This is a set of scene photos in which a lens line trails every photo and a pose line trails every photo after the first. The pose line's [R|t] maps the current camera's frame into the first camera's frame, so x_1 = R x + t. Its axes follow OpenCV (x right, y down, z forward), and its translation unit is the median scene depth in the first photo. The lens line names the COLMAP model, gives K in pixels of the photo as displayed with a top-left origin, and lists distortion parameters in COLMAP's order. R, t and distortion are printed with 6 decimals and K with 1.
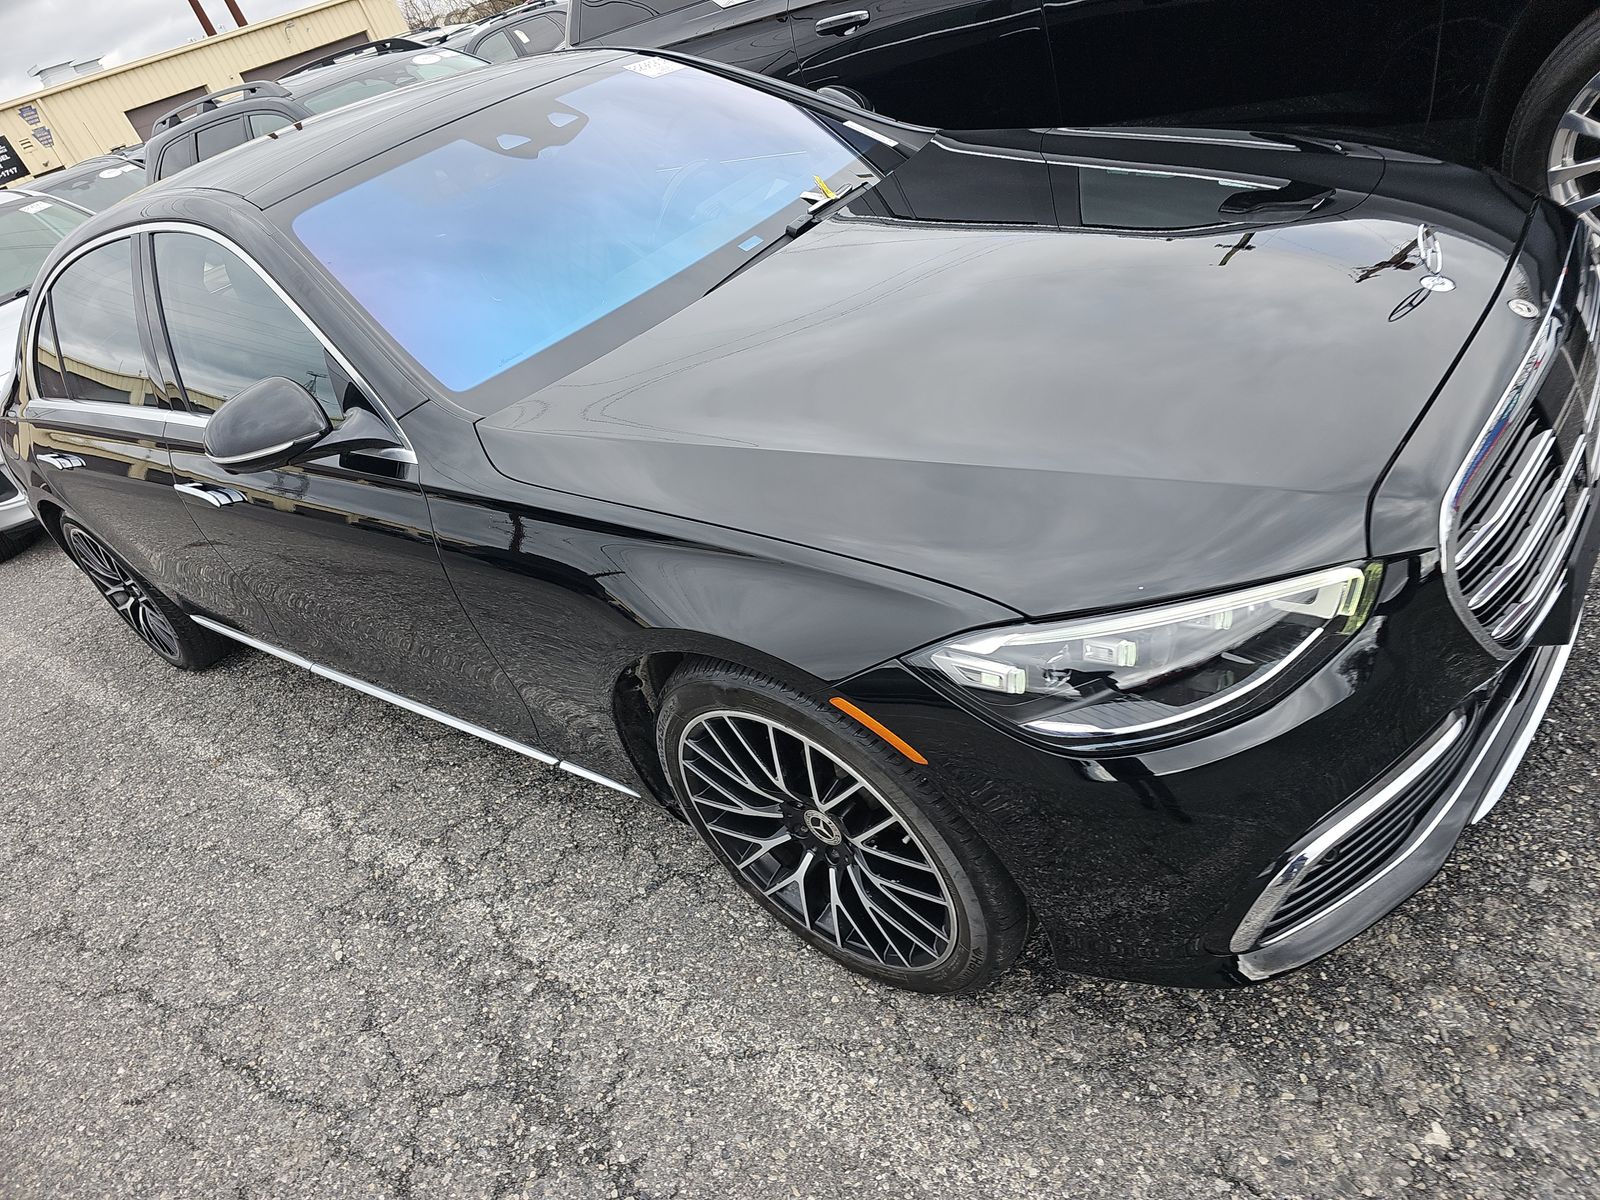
lens RADIAL K [[1053.1, 0, 800.0], [0, 1053.1, 600.0], [0, 0, 1]] dist [0.057069, -0.040994]
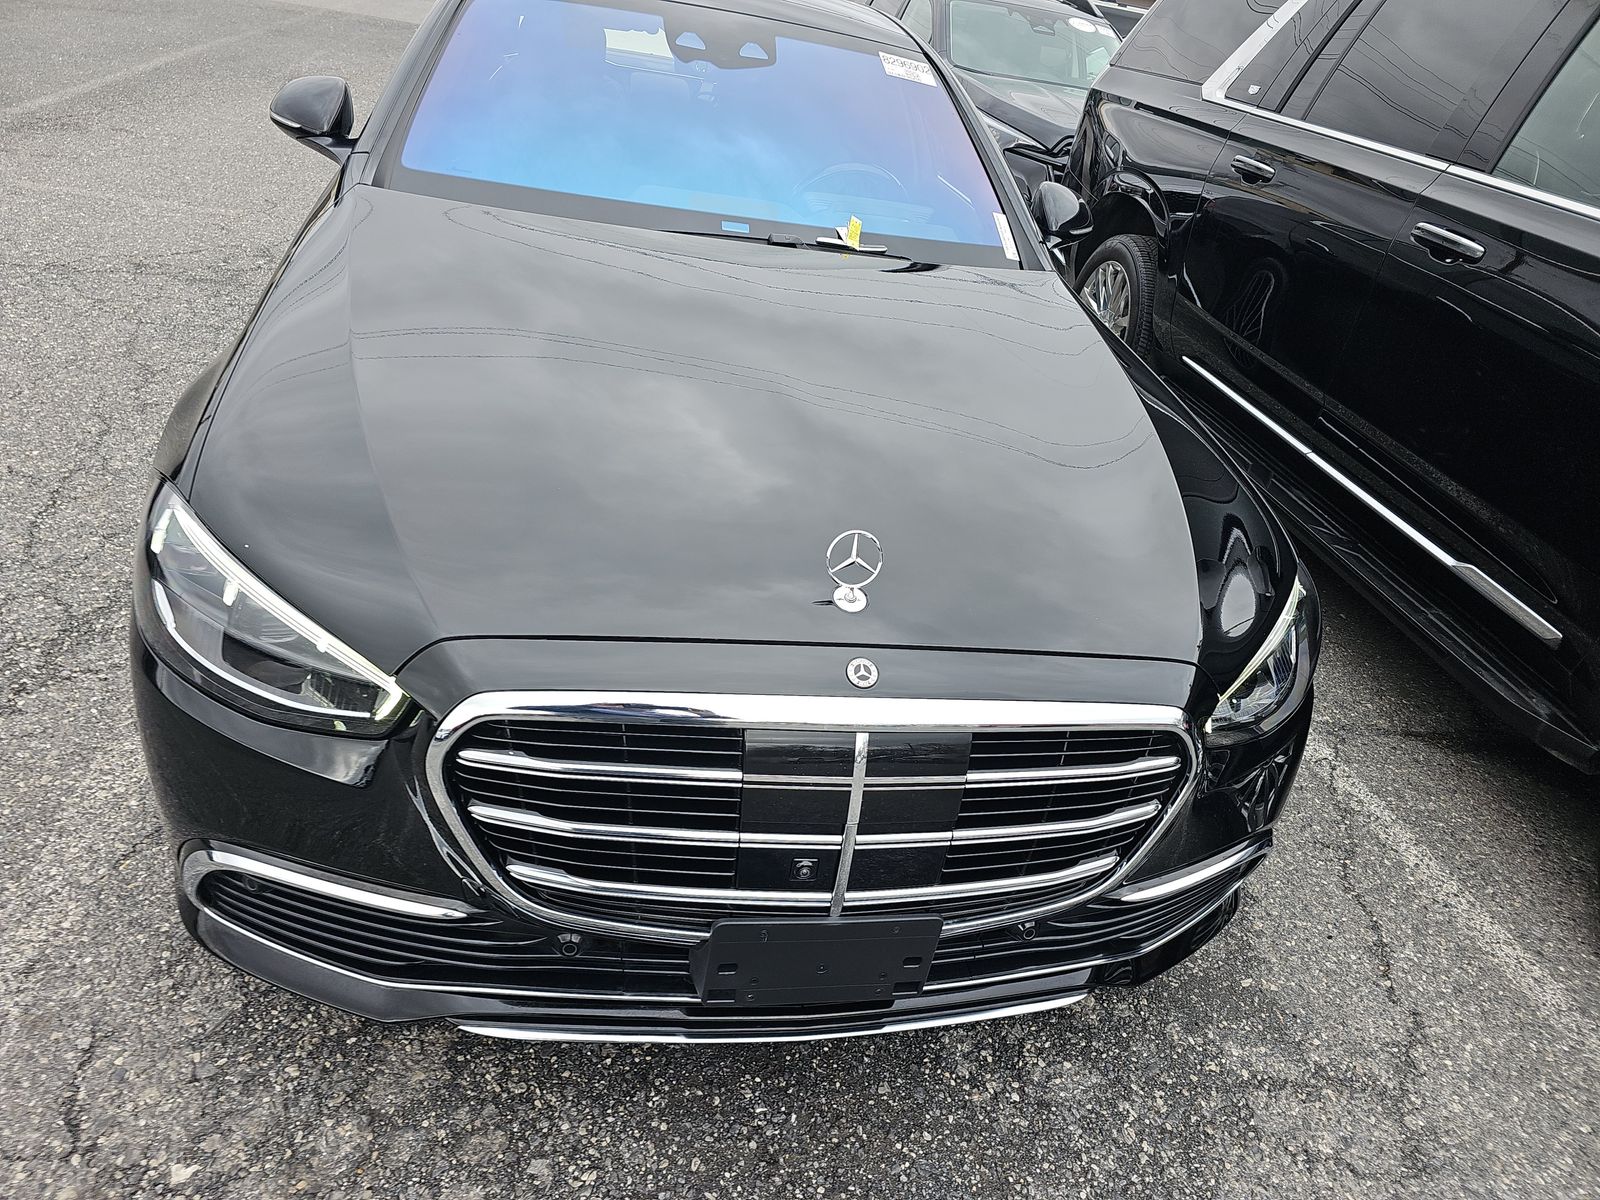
lens RADIAL K [[1053.1, 0, 800.0], [0, 1053.1, 600.0], [0, 0, 1]] dist [0.057069, -0.040994]
pose [[0.654443, 0.662645, -0.364153, 0.869036], [-0.653868, 0.737831, 0.167514, -0.401139], [0.379686, 0.128480, 0.916151, 0.192409]]
